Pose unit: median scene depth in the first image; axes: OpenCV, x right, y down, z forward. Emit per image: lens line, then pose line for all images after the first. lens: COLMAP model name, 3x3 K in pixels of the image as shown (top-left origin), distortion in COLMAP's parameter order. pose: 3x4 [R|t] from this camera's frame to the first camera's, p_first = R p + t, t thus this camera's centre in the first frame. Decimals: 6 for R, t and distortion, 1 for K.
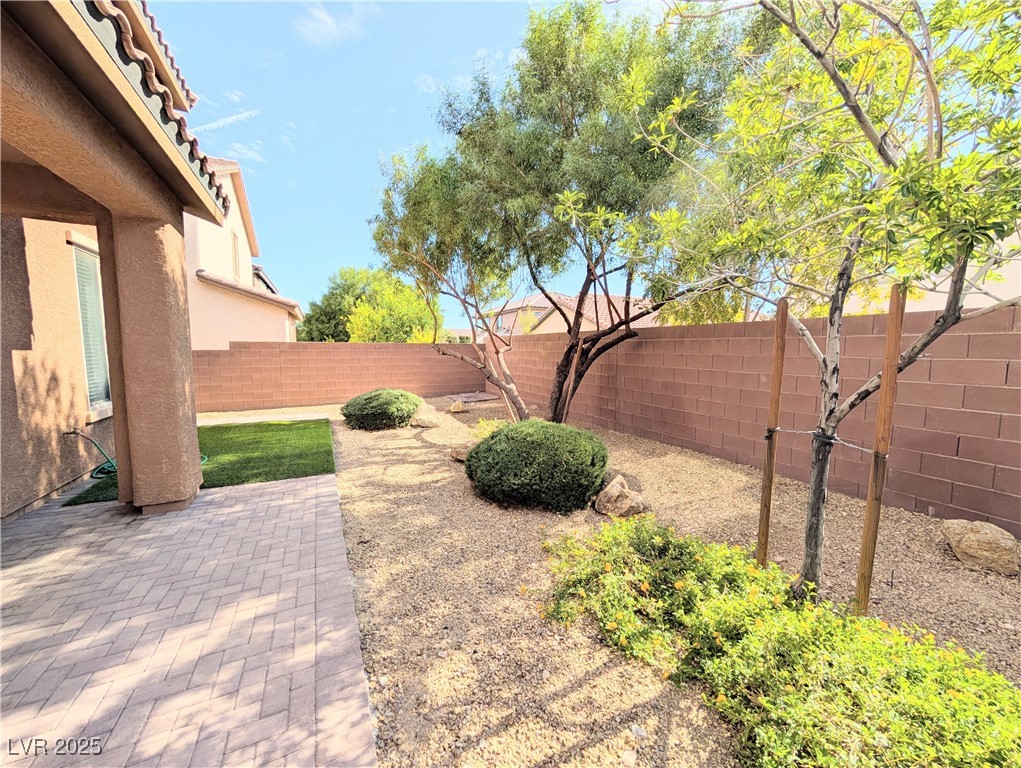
lens RADIAL K [[385.8, 0, 508.2], [0, 385.8, 382.8], [0, 0, 1]] dist [0.003406, -0.000640]
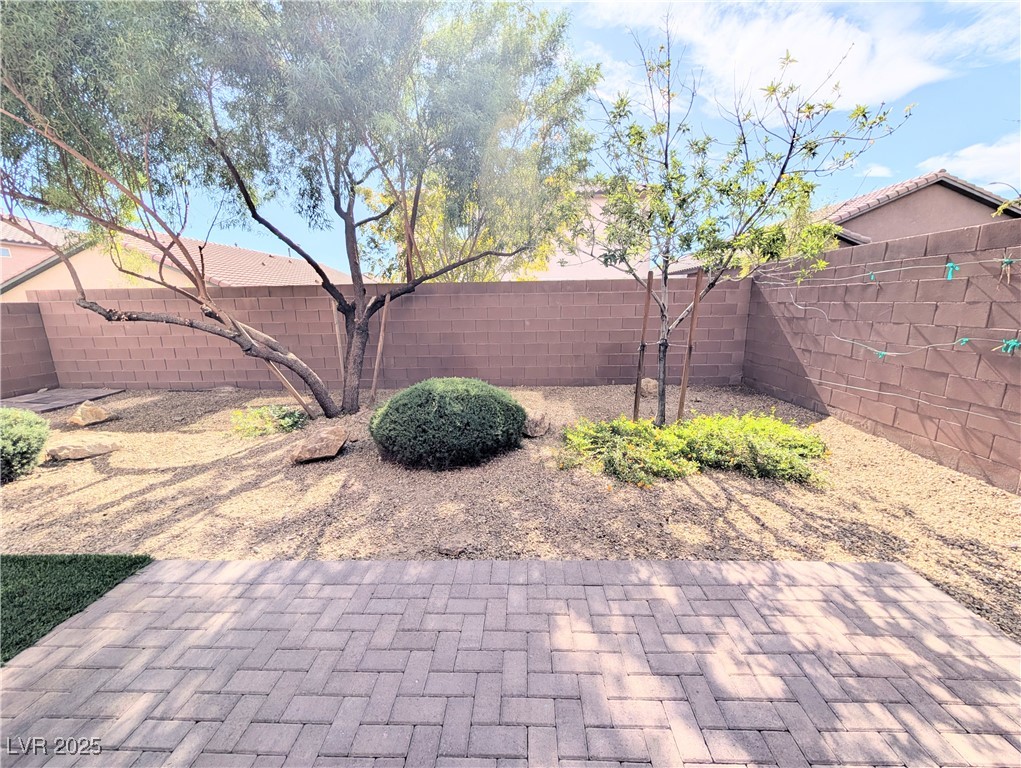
lens RADIAL K [[385.8, 0, 516.0], [0, 385.8, 382.0], [0, 0, 1]] dist [0.003406, -0.000640]
pose [[0.471375, -0.187844, 0.861696, -0.645834], [0.098195, 0.982157, 0.160389, -0.029824], [-0.876449, 0.009011, 0.481410, 0.359320]]
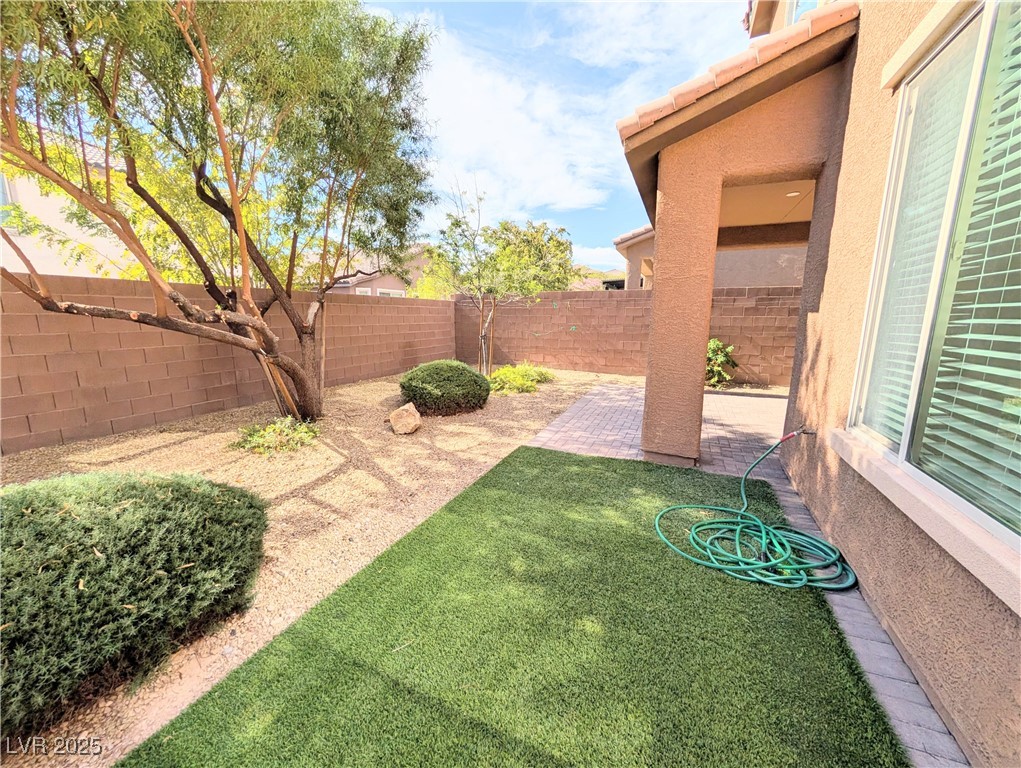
lens RADIAL K [[385.8, 0, 513.1], [0, 385.8, 386.0], [0, 0, 1]] dist [0.003406, -0.000640]
pose [[-0.643125, -0.143476, 0.752200, -1.154527], [0.065756, 0.968315, 0.240920, -0.136849], [-0.762932, 0.204404, -0.613313, 1.613617]]
